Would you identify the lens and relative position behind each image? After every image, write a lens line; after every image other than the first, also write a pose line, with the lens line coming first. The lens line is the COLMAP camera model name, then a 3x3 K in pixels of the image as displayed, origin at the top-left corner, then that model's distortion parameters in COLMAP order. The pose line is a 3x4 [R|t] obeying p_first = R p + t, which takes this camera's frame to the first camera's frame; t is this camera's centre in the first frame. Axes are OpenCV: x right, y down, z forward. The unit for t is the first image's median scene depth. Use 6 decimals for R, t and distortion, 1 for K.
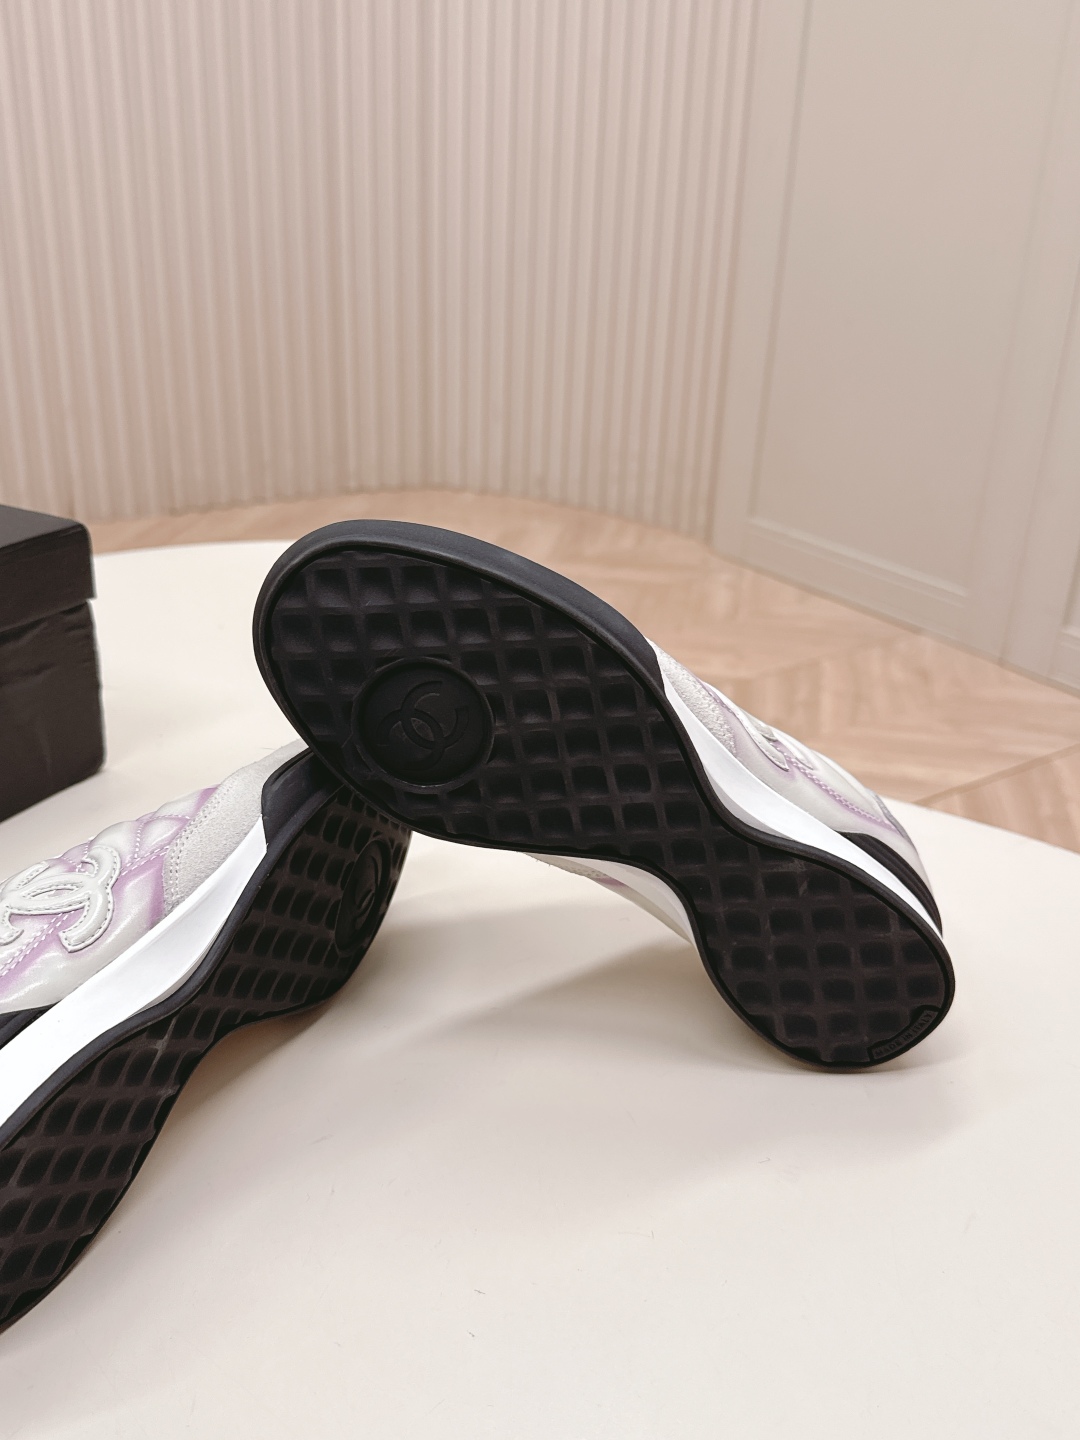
lens RADIAL K [[1314.7, 0, 546.9], [0, 1314.7, 764.8], [0, 0, 1]] dist [0.138531, -0.399192]
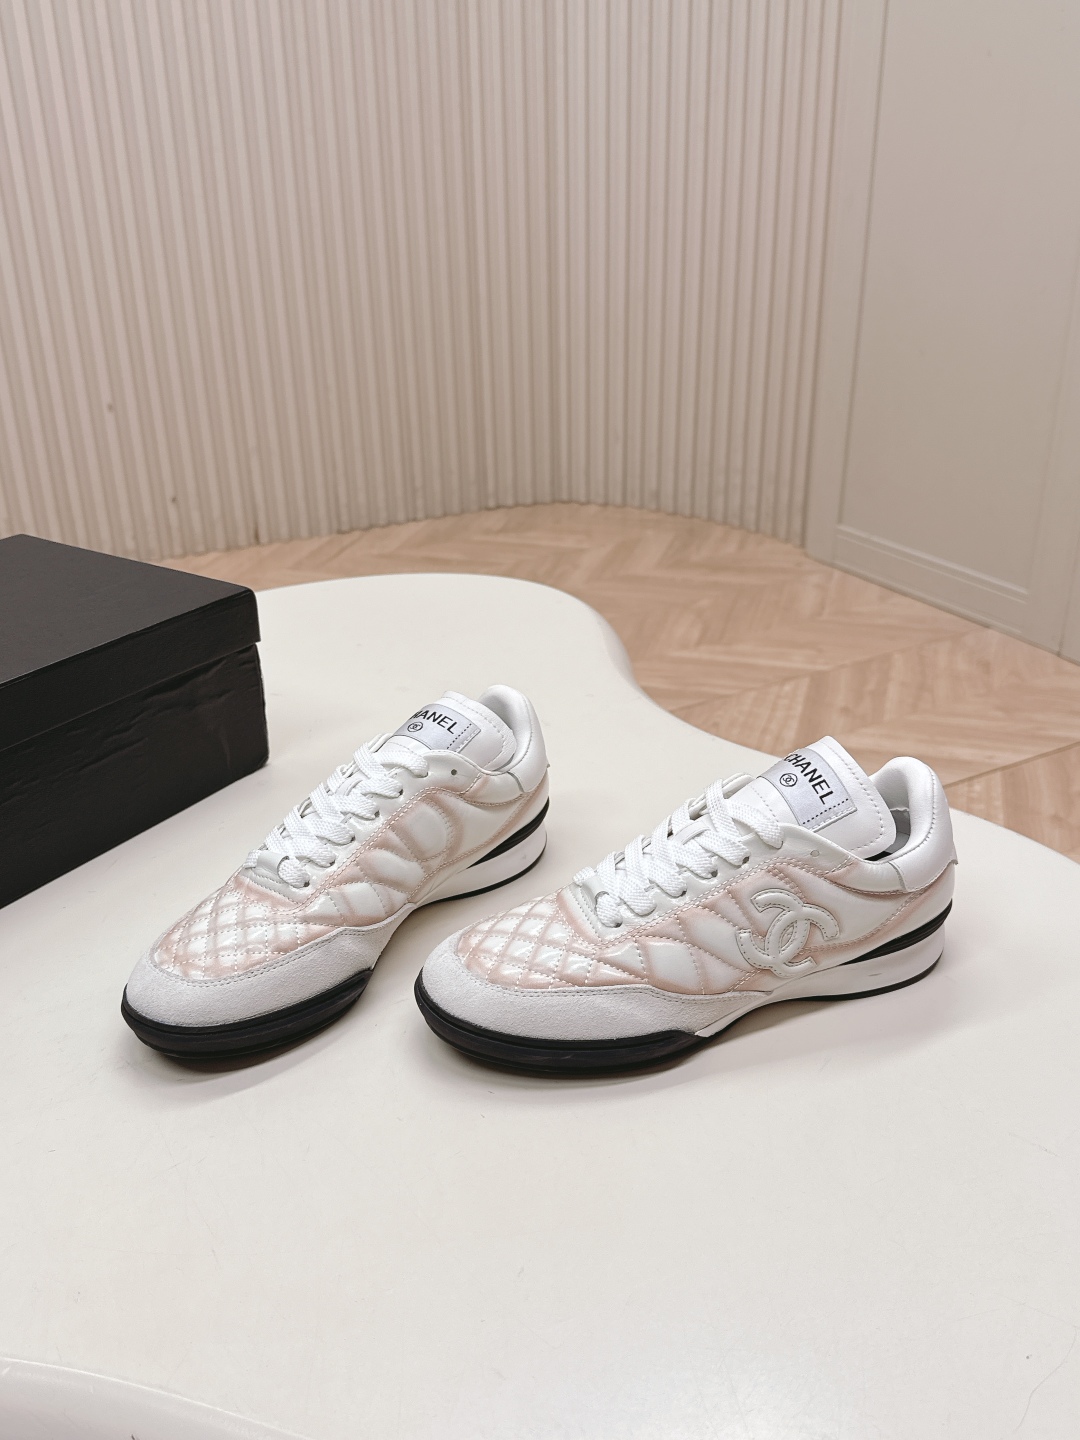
lens RADIAL K [[1279.3, 0, 540.0], [0, 1279.3, 720.0], [0, 0, 1]] dist [0.167343, -0.506125]
pose [[0.992564, -0.007712, -0.121481, 0.031915], [0.005845, 0.999859, -0.015723, -0.005232], [0.121585, 0.014896, 0.992469, -0.109719]]
